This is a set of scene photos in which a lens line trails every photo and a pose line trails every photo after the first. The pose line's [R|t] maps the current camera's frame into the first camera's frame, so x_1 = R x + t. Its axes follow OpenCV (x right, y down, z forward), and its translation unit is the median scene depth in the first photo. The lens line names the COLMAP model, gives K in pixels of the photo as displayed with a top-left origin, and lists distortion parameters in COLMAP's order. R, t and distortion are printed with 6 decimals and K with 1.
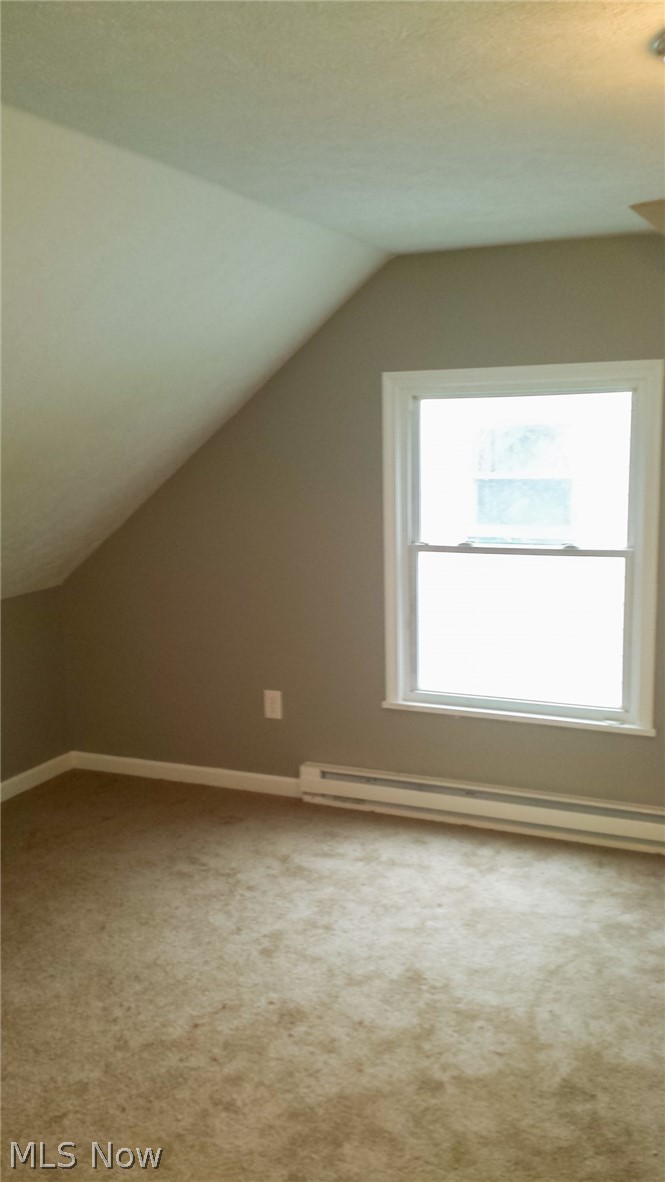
lens RADIAL K [[1081.9, 0, 332.5], [0, 1081.9, 591.0], [0, 0, 1]] dist [0.147368, -0.331163]
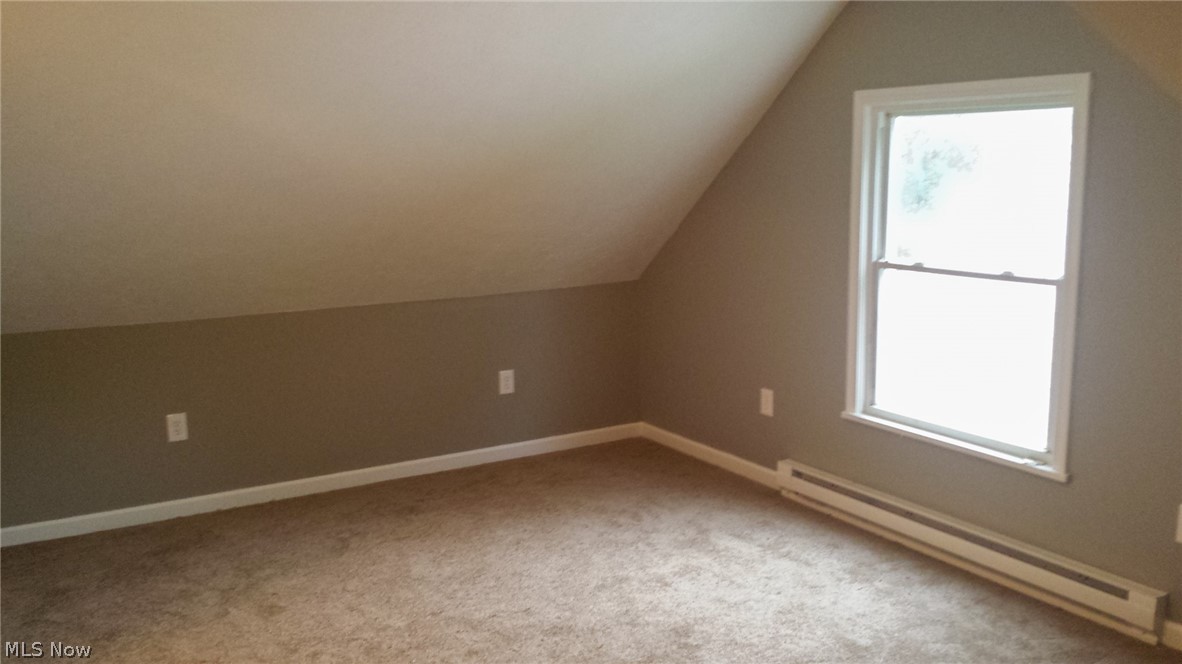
lens RADIAL K [[1081.9, 0, 591.0], [0, 1081.9, 332.0], [0, 0, 1]] dist [0.147368, -0.331163]
pose [[0.819895, 0.099472, -0.563807, 0.473980], [-0.084385, 0.995031, 0.052838, -0.008722], [0.566261, 0.004255, 0.824215, 0.006980]]
